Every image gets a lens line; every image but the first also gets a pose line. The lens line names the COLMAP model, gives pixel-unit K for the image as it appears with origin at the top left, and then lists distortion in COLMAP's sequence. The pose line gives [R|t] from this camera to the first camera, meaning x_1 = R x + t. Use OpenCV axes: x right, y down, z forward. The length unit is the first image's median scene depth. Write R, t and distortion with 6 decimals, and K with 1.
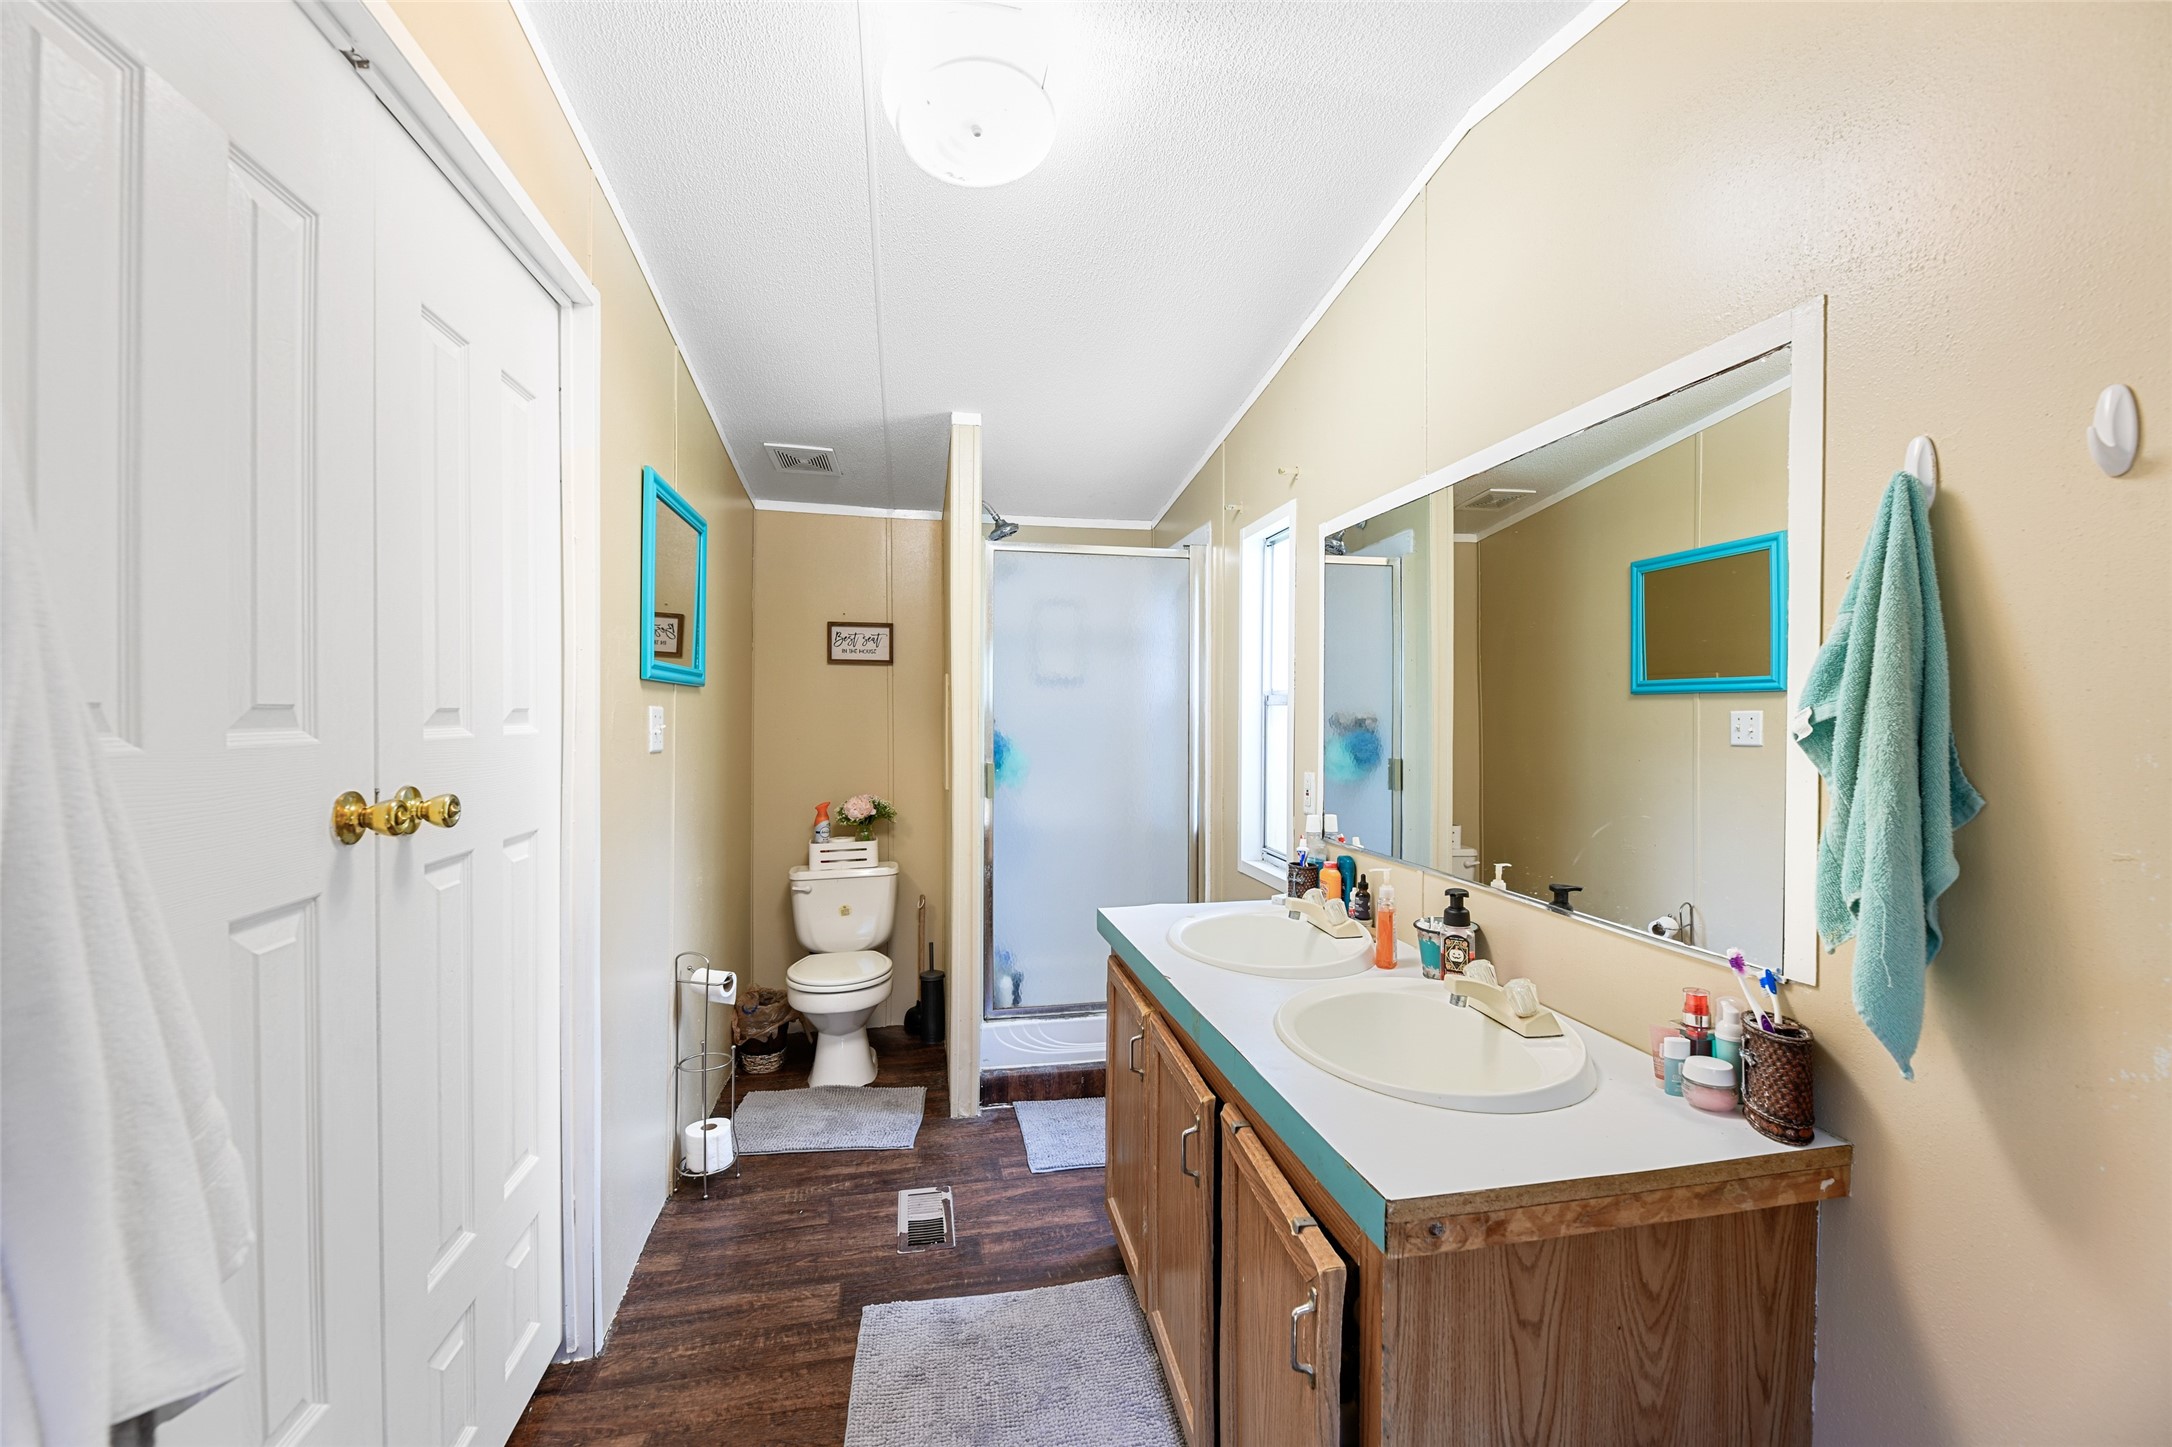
lens RADIAL K [[882.9, 0, 1086.0], [0, 882.9, 723.5], [0, 0, 1]] dist [-0.000937, -0.000359]
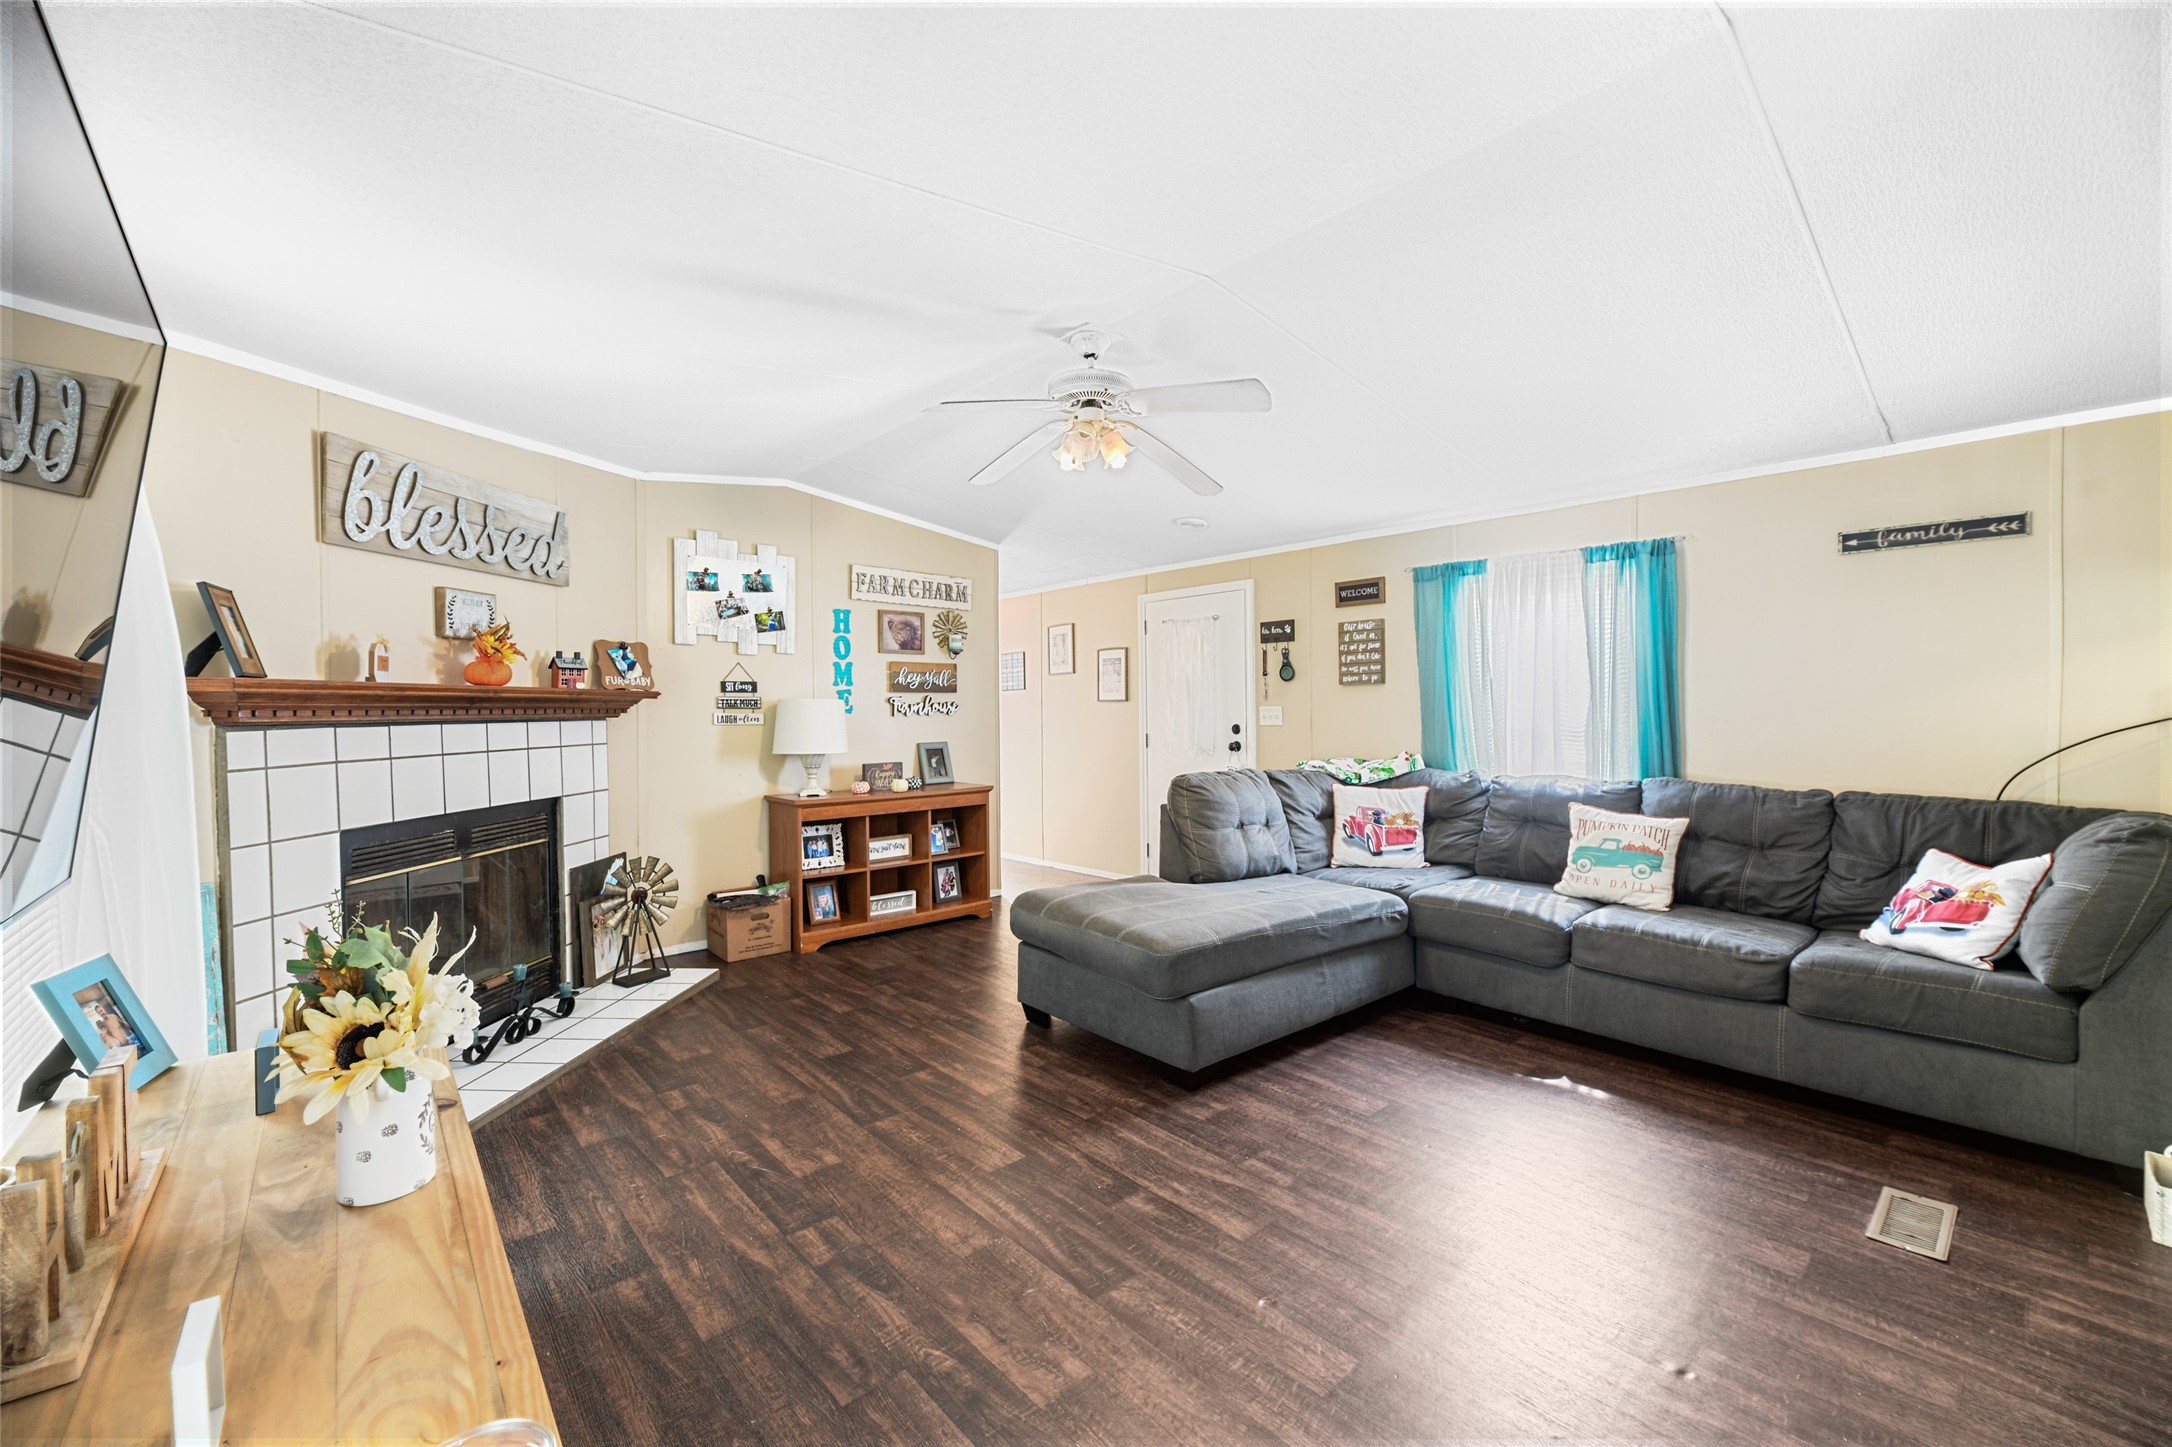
lens RADIAL K [[882.9, 0, 1086.0], [0, 882.9, 723.5], [0, 0, 1]] dist [-0.000937, -0.000359]
pose [[0.492302, 0.004223, -0.870414, 0.718363], [0.005346, 0.999955, 0.007875, 0.047220], [0.870408, -0.008530, 0.492258, 0.831869]]
